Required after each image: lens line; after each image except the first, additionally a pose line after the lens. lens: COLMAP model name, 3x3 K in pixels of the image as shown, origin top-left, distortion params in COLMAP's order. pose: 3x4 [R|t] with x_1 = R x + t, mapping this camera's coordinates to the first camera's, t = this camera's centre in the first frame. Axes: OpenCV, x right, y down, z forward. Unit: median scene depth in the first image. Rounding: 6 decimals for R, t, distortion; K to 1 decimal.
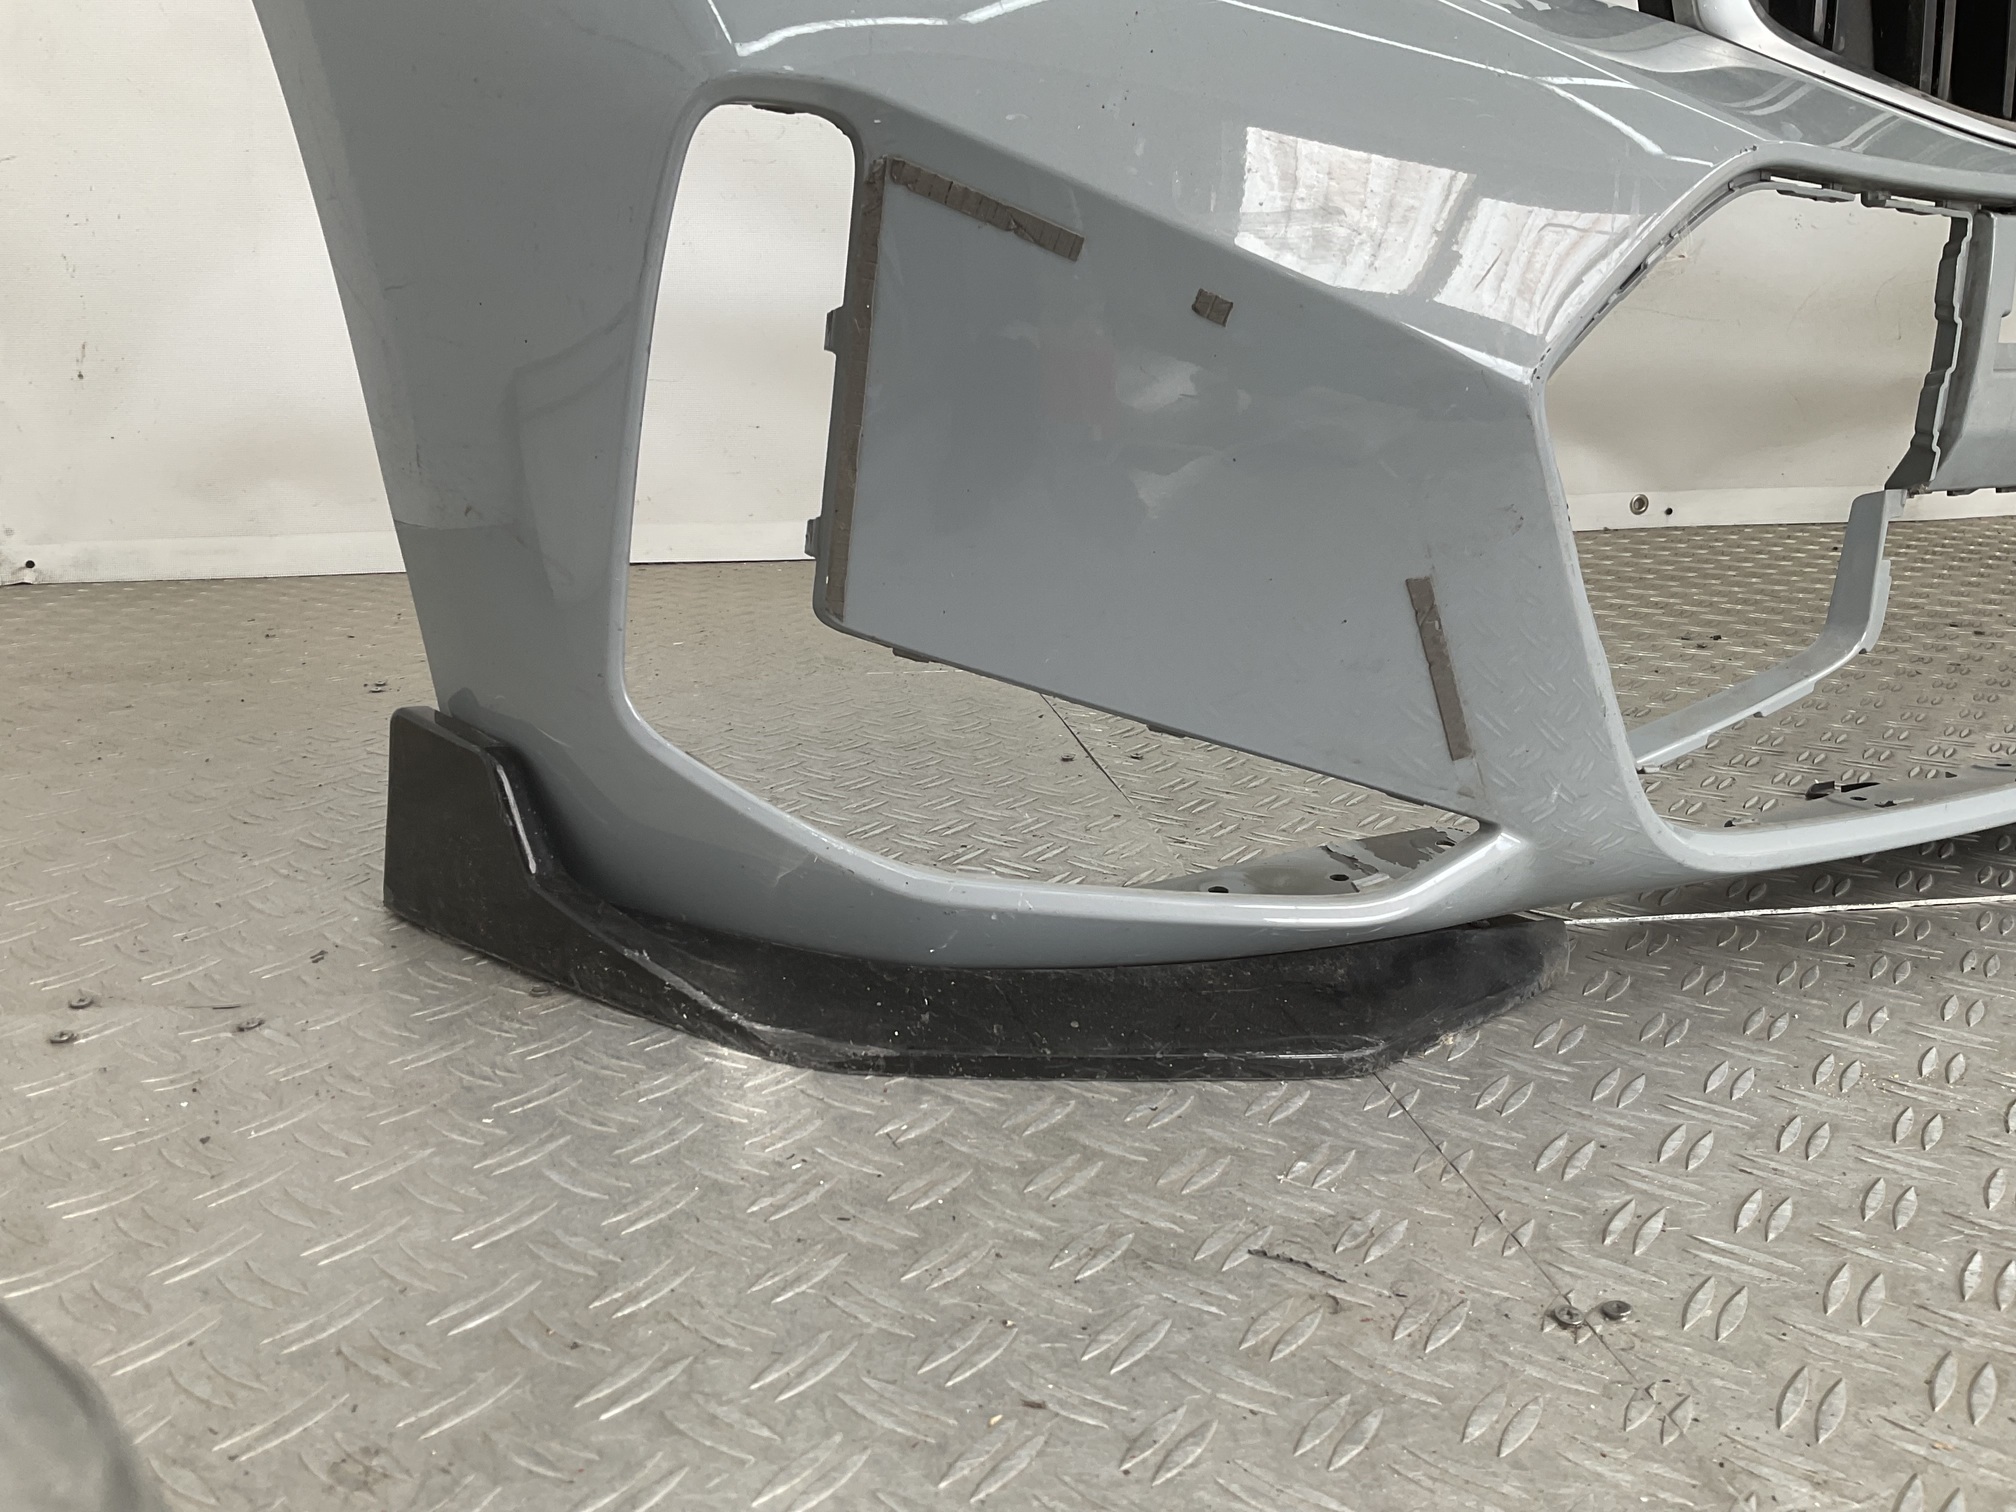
lens RADIAL K [[1680.0, 0, 1008.3], [0, 1680.0, 753.2], [0, 0, 1]] dist [0.063695, -0.121818]
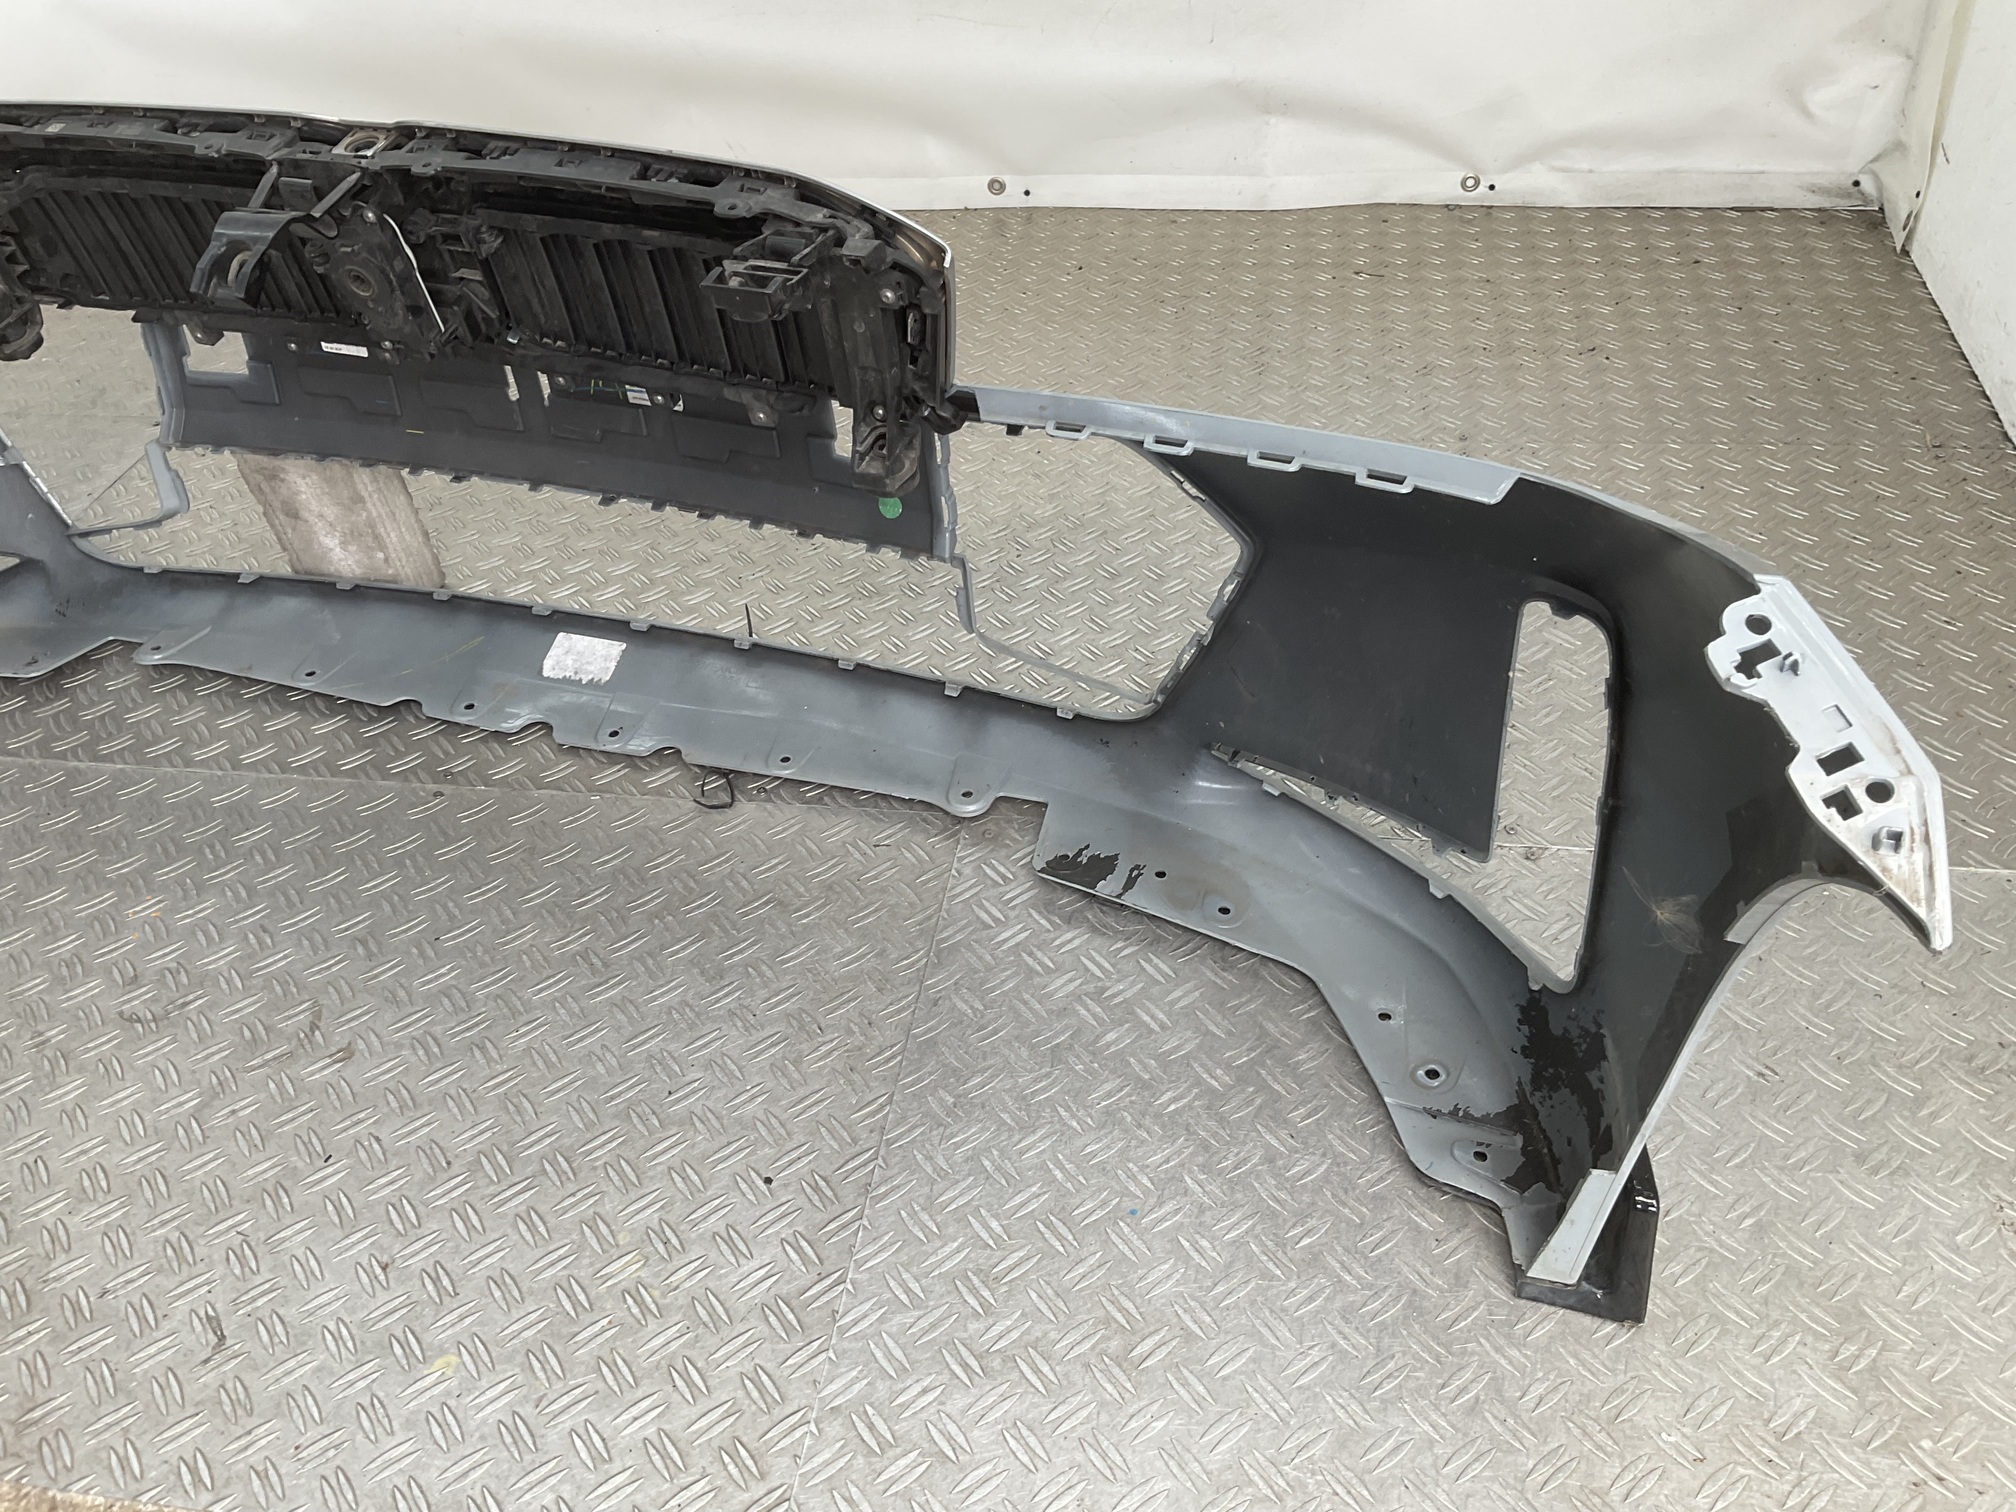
lens RADIAL K [[1680.0, 0, 1000.3], [0, 1680.0, 776.4], [0, 0, 1]] dist [0.063695, -0.121818]
pose [[0.949734, 0.158770, -0.269808, 2.380686], [-0.025888, 0.898730, 0.437738, -0.920246], [0.311984, -0.408750, 0.857665, -0.350797]]
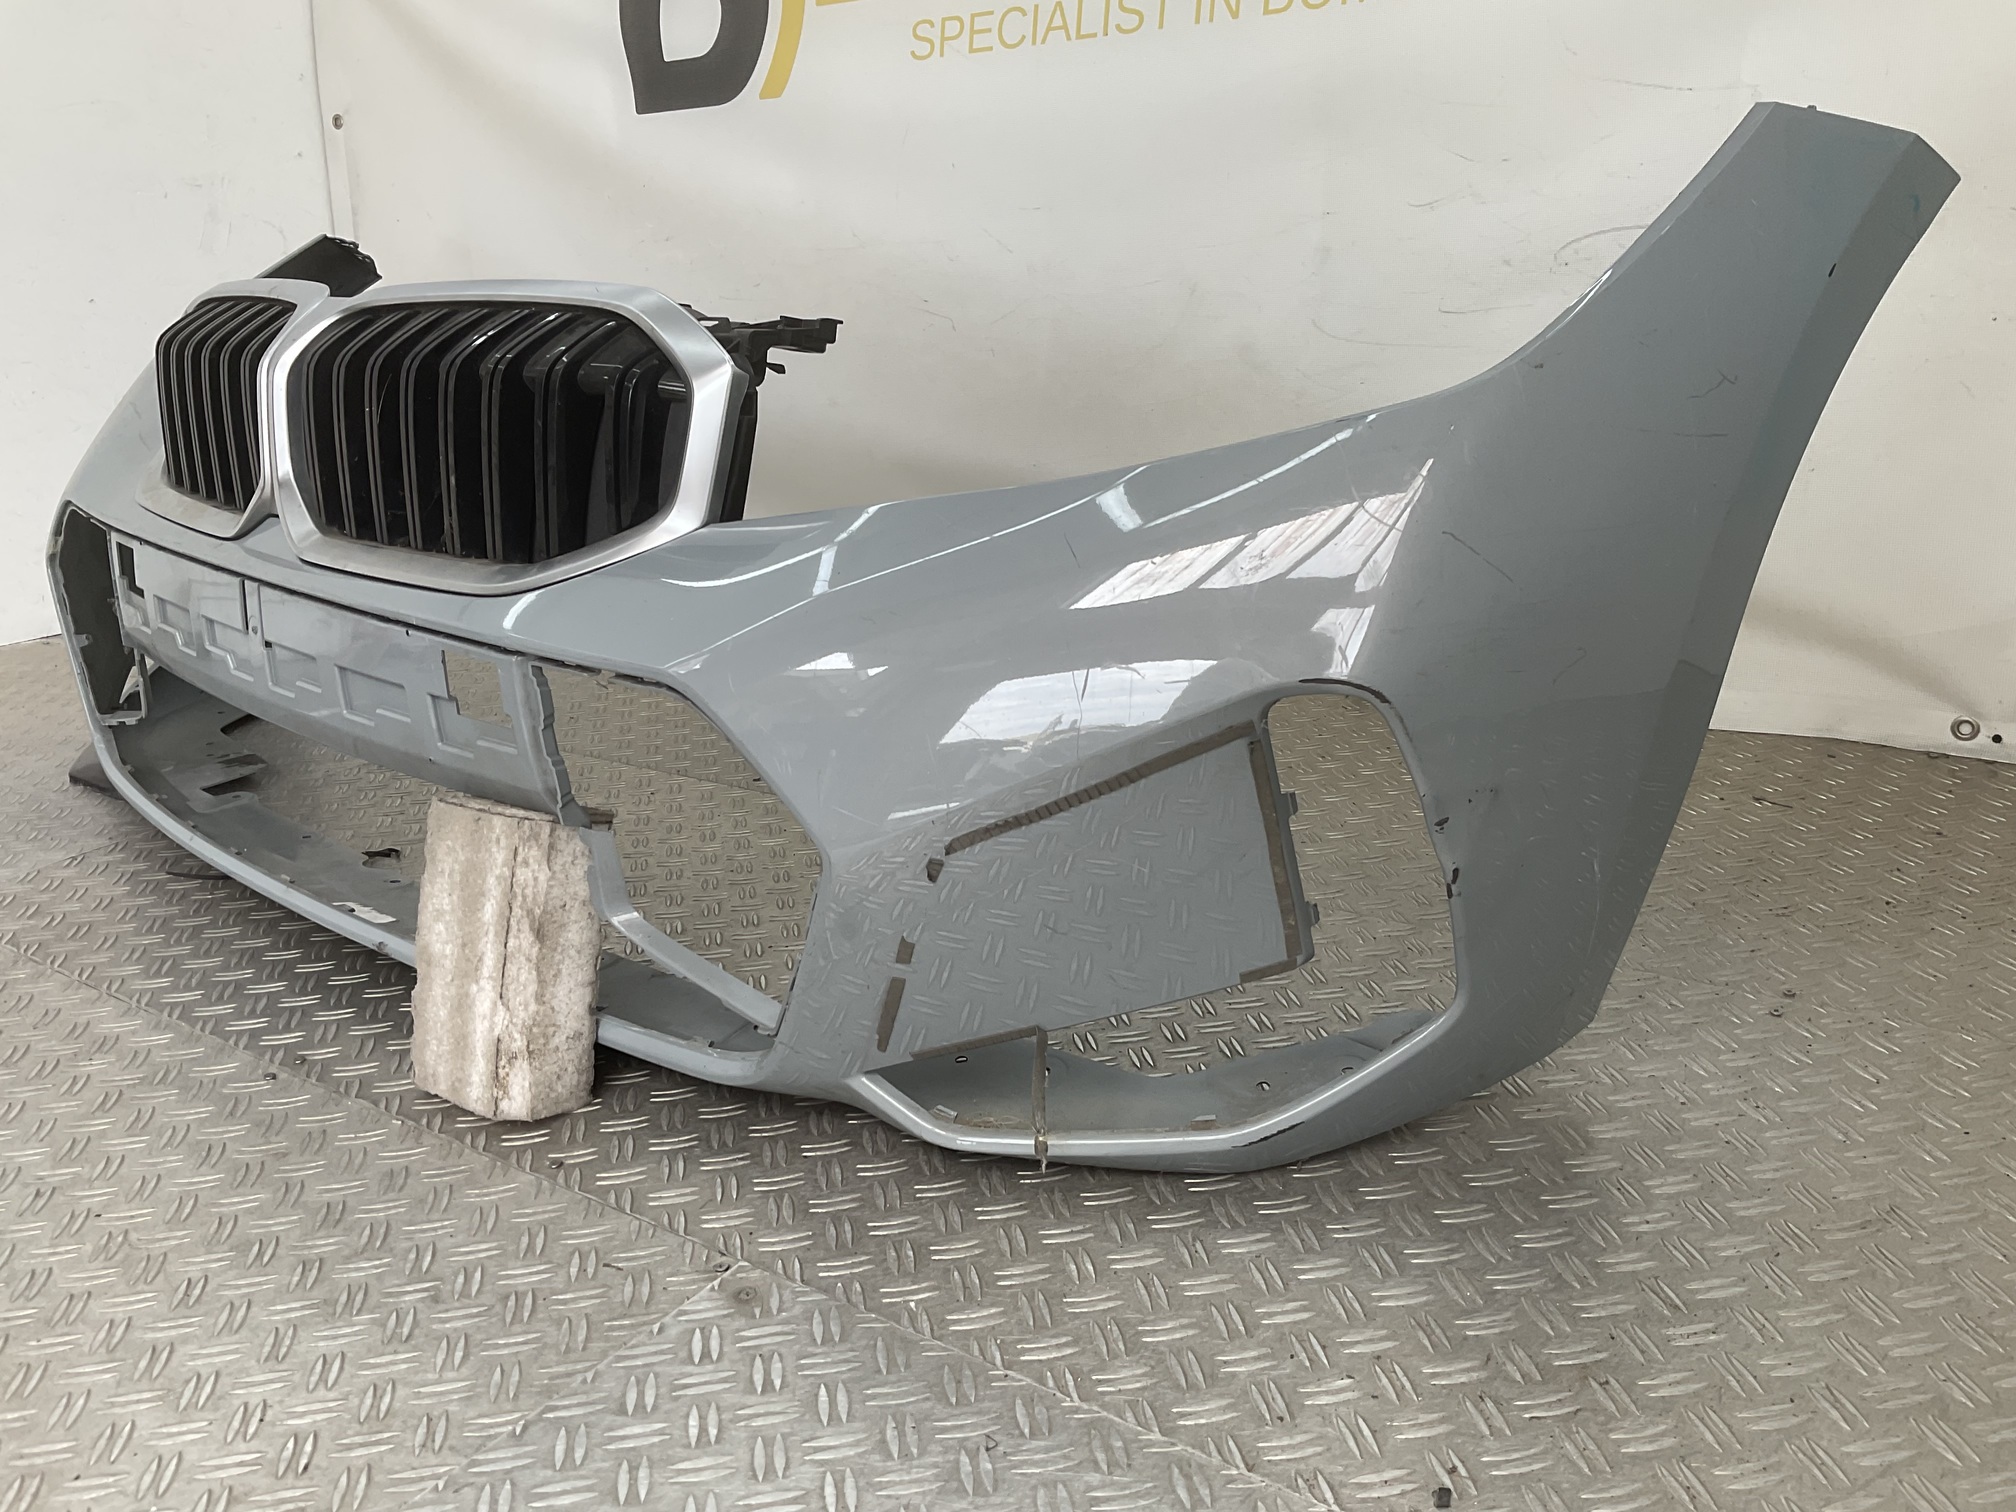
lens RADIAL K [[1680.0, 0, 1024.4], [0, 1680.0, 765.9], [0, 0, 1]] dist [0.063695, -0.121818]
pose [[0.713106, 0.187963, -0.675389, 2.903321], [-0.131103, 0.982146, 0.134910, -0.624182], [0.688689, -0.007659, 0.725017, 0.550235]]
